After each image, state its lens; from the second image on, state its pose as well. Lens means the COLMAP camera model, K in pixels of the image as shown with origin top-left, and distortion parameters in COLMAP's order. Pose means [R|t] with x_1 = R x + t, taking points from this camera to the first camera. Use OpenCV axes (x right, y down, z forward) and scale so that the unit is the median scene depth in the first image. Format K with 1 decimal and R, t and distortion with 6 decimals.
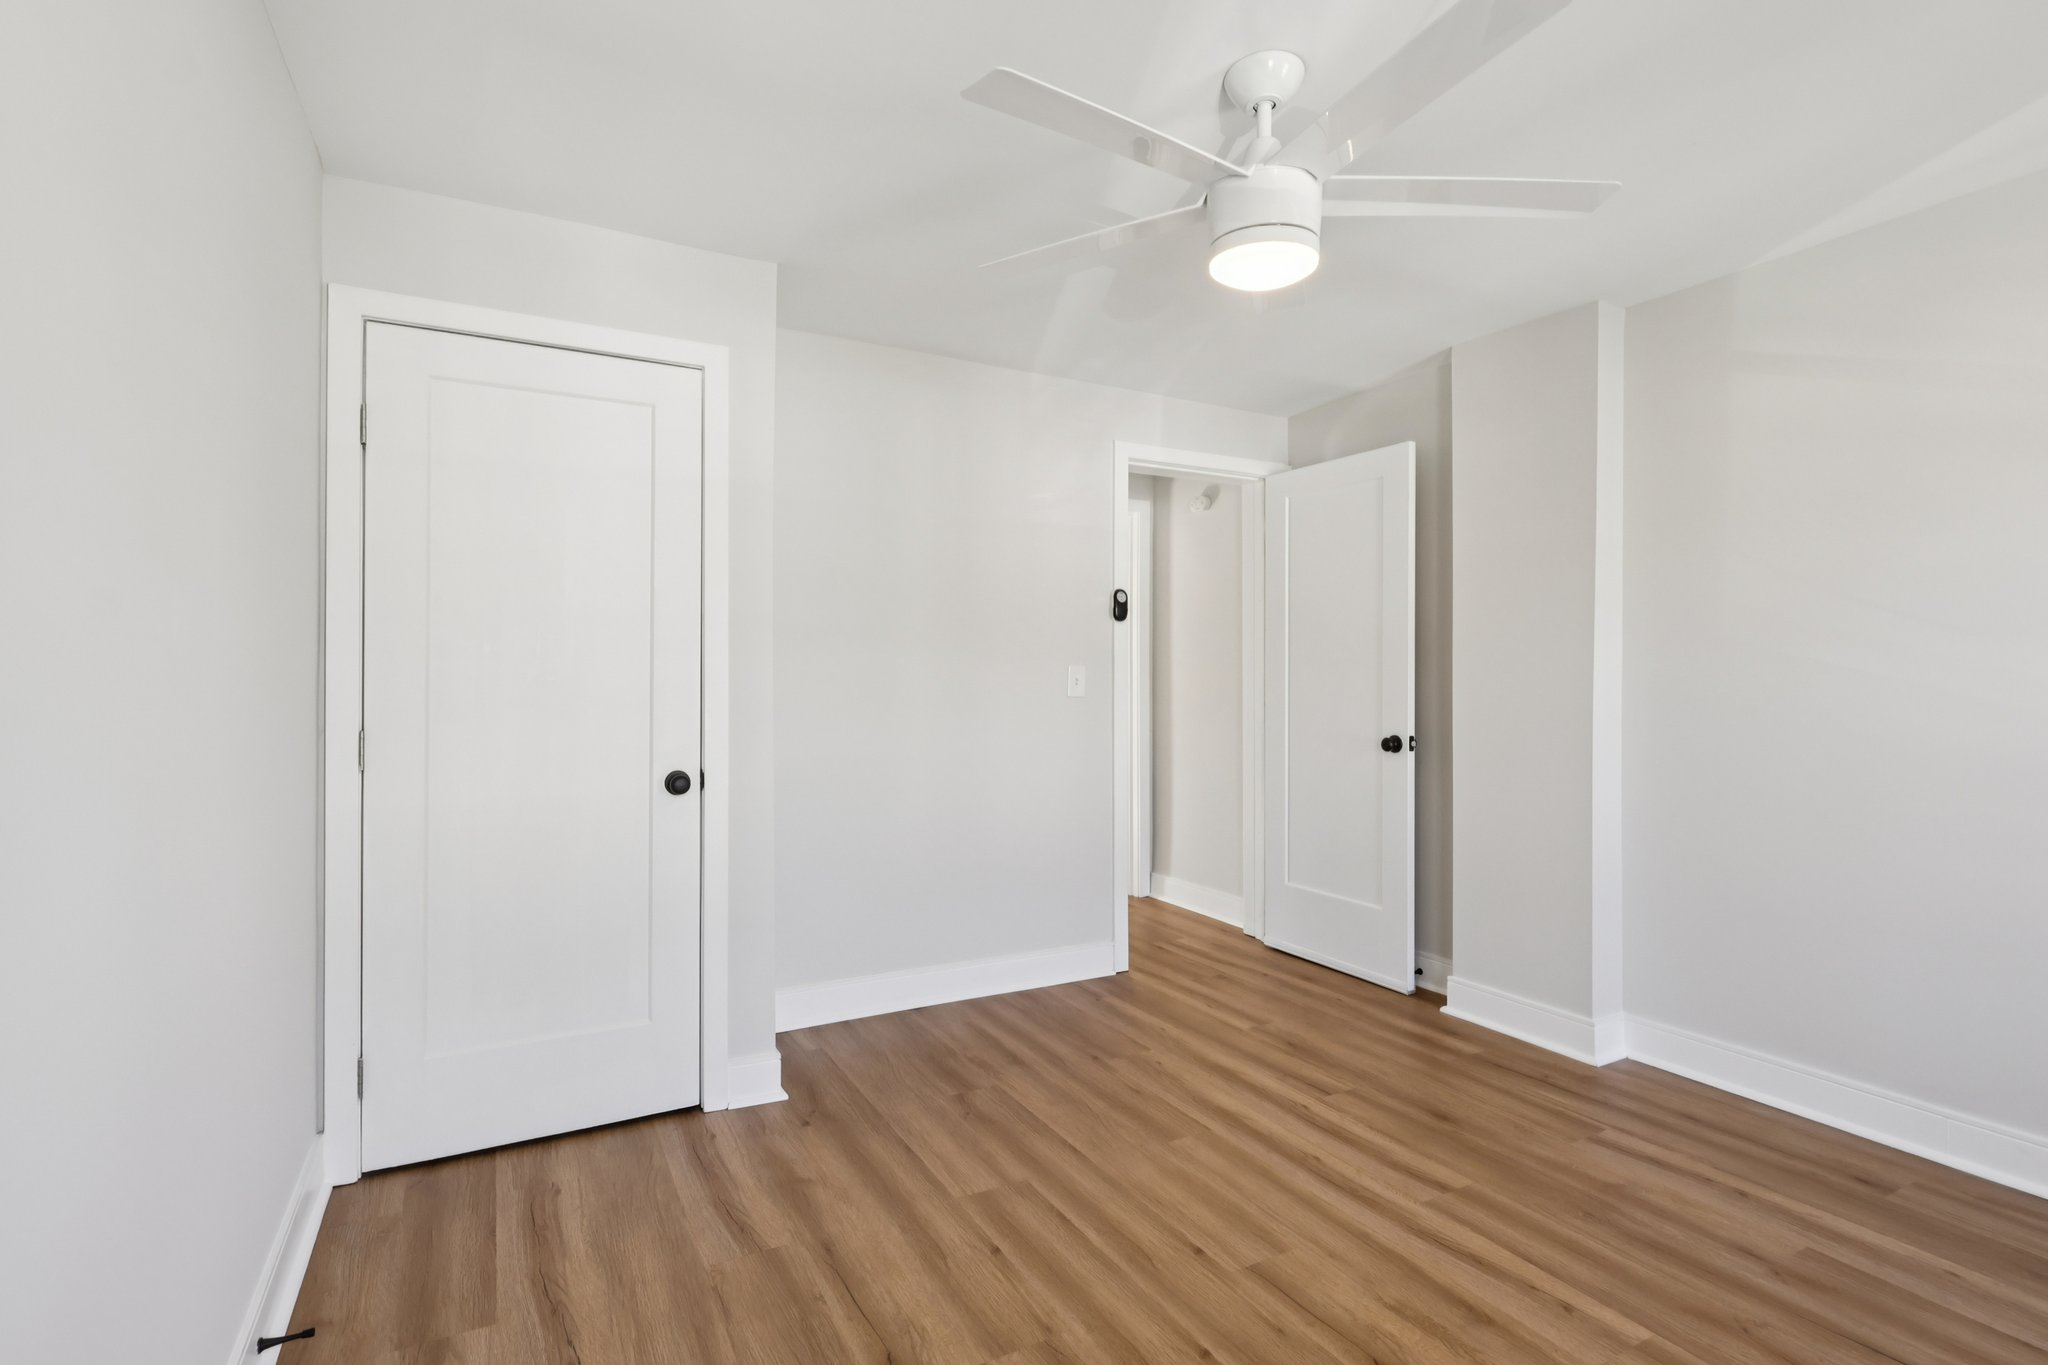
lens RADIAL K [[966.0, 0, 1023.7], [0, 966.0, 678.9], [0, 0, 1]] dist [-0.001008, 0.000826]
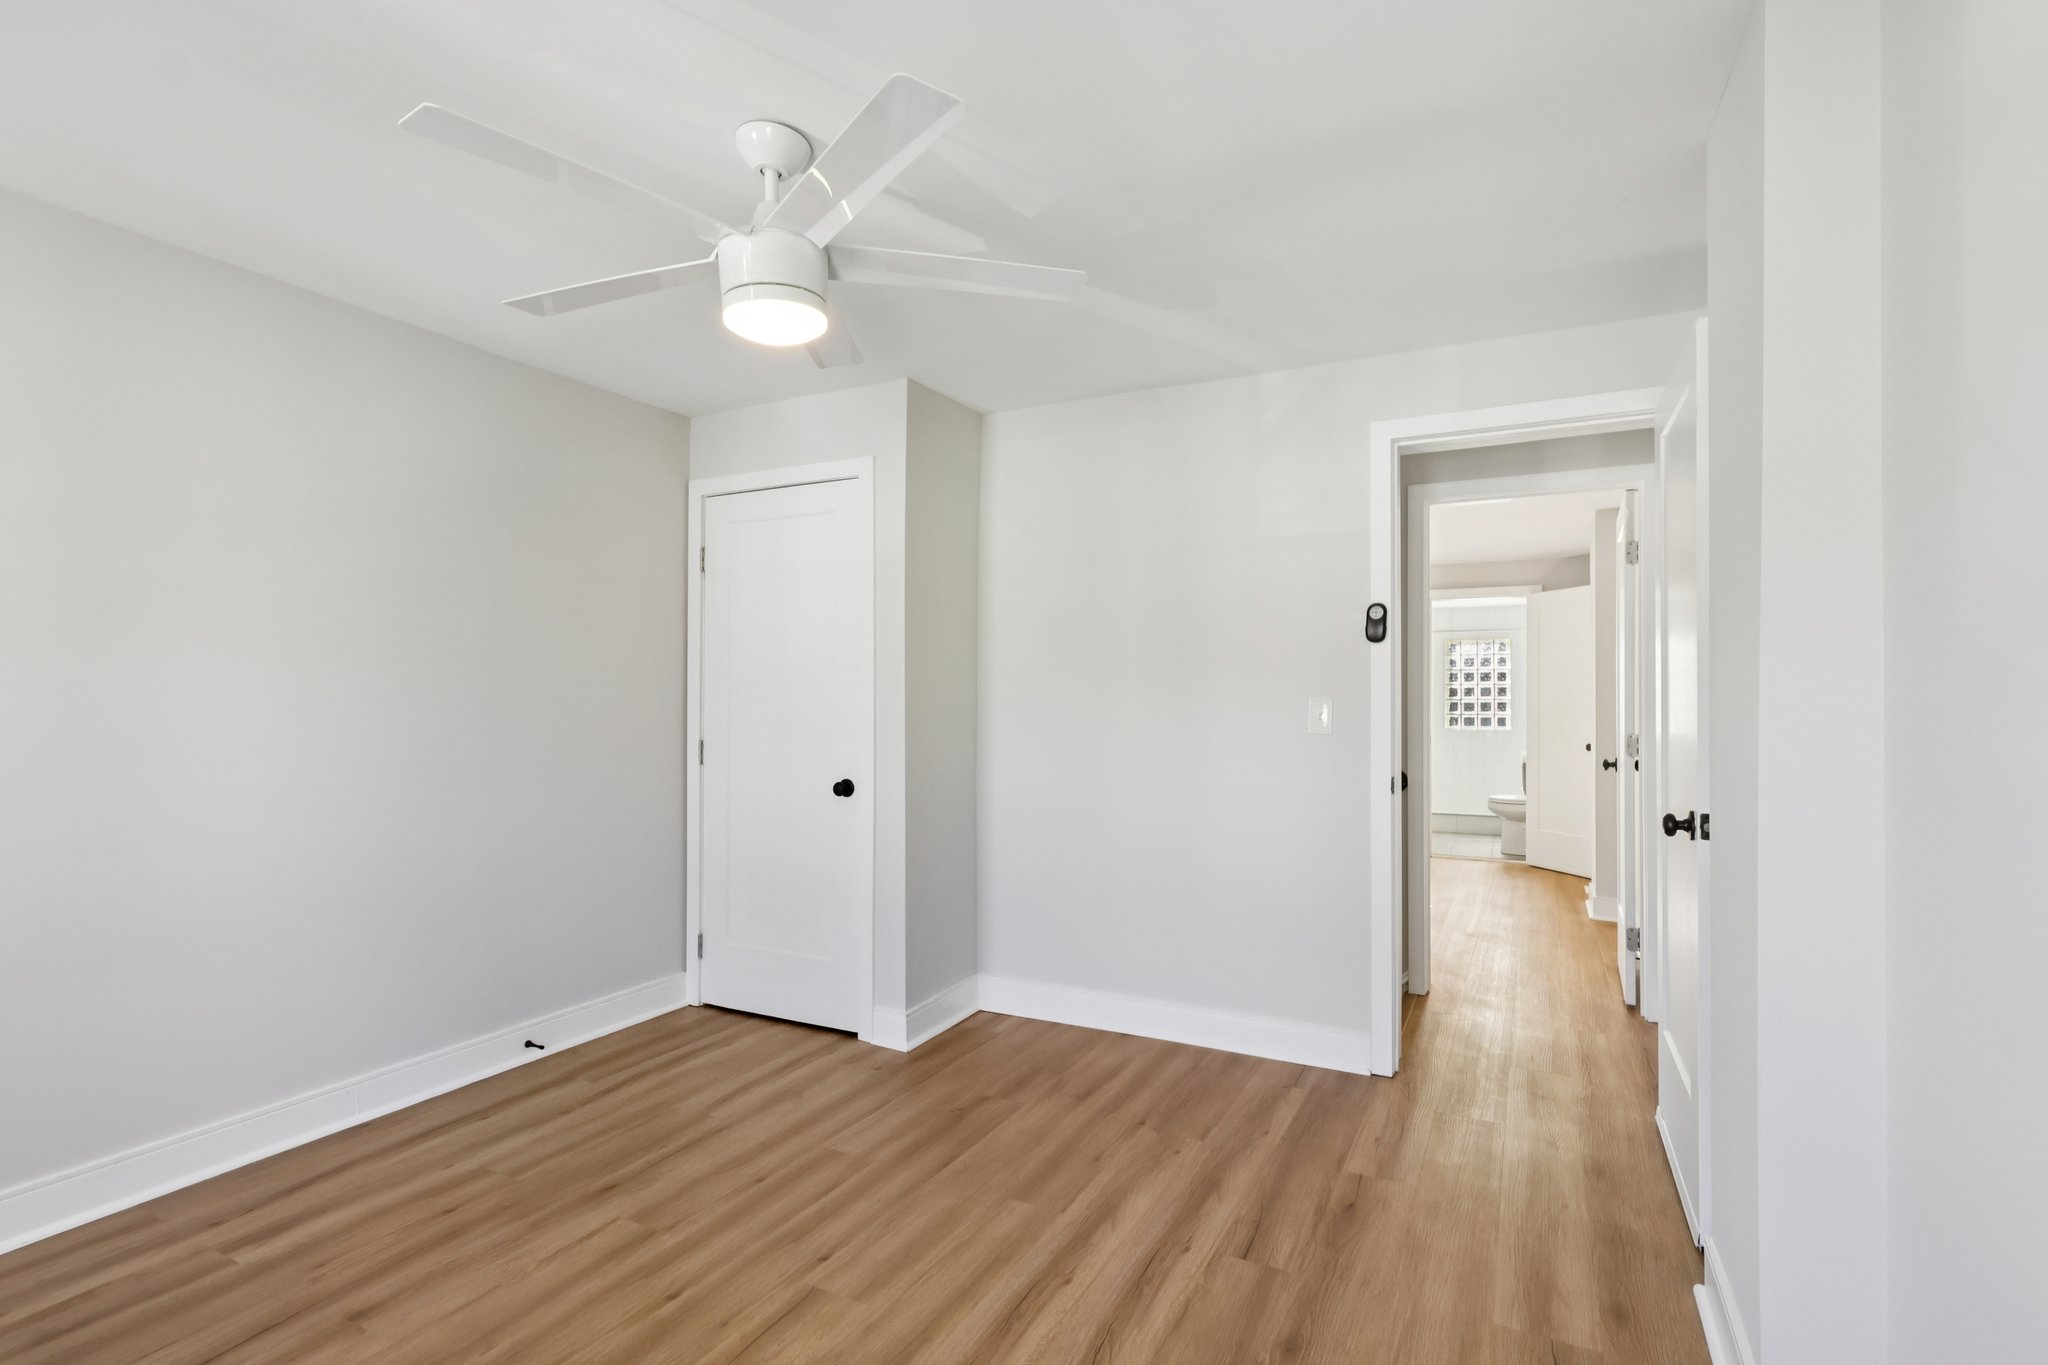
lens RADIAL K [[966.0, 0, 1029.8], [0, 966.0, 689.1], [0, 0, 1]] dist [-0.001008, 0.000826]
pose [[0.567609, -0.011579, -0.823217, 0.900169], [-0.004224, 0.999847, -0.016975, -0.006985], [0.823288, 0.013112, 0.567473, 0.443689]]
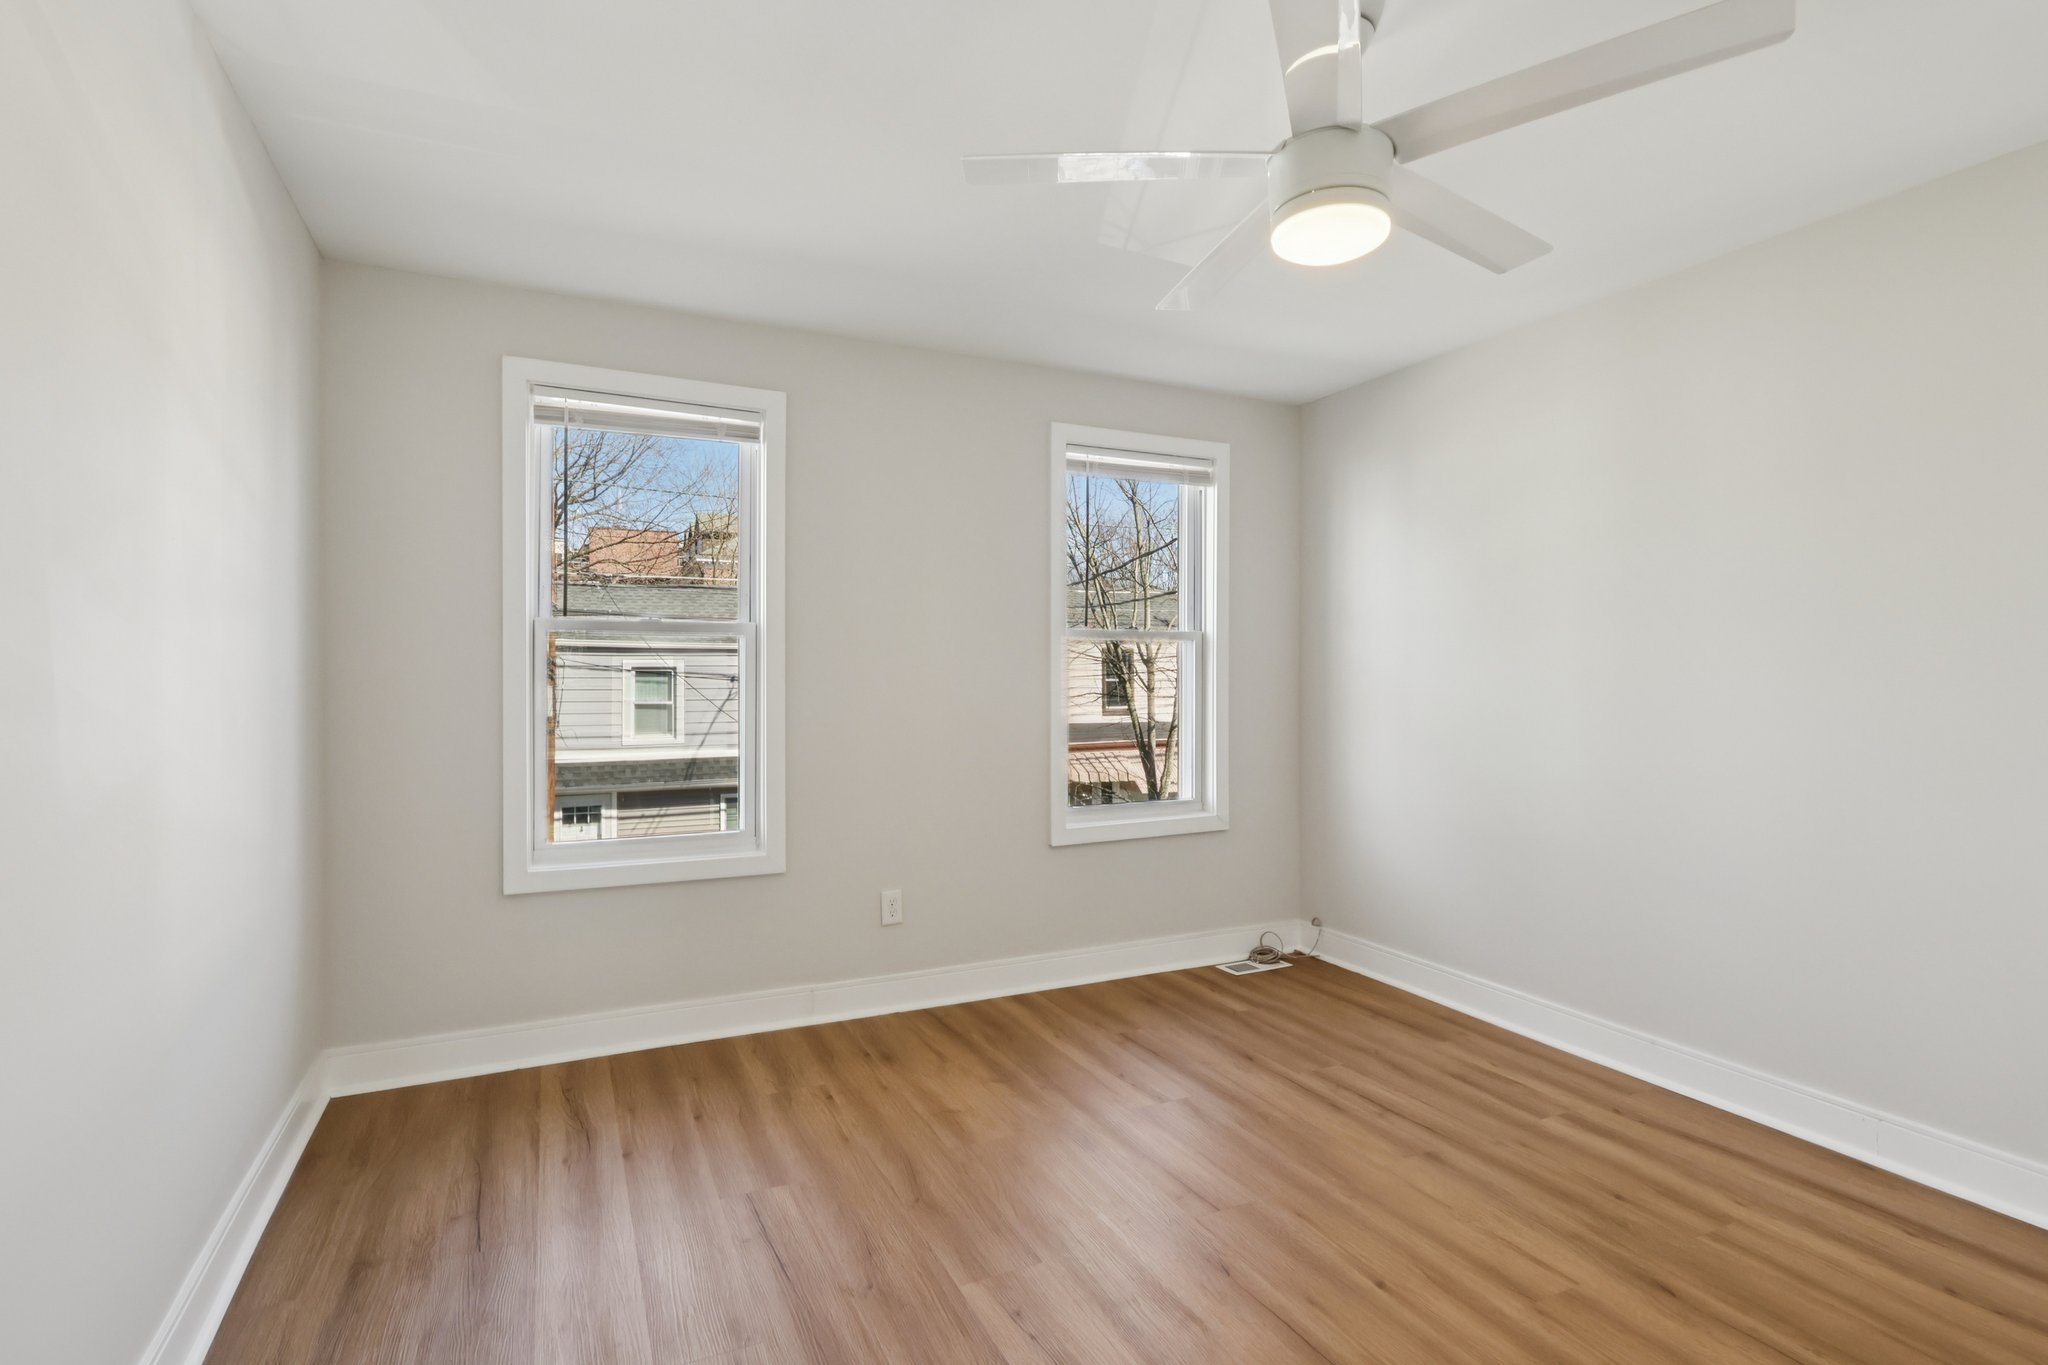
lens RADIAL K [[966.0, 0, 1024.9], [0, 966.0, 674.6], [0, 0, 1]] dist [-0.001008, 0.000826]
pose [[-0.999497, -0.004275, 0.031417, 0.363660], [-0.004065, 0.999969, 0.006762, -0.003647], [-0.031445, 0.006630, -0.999484, 1.368351]]
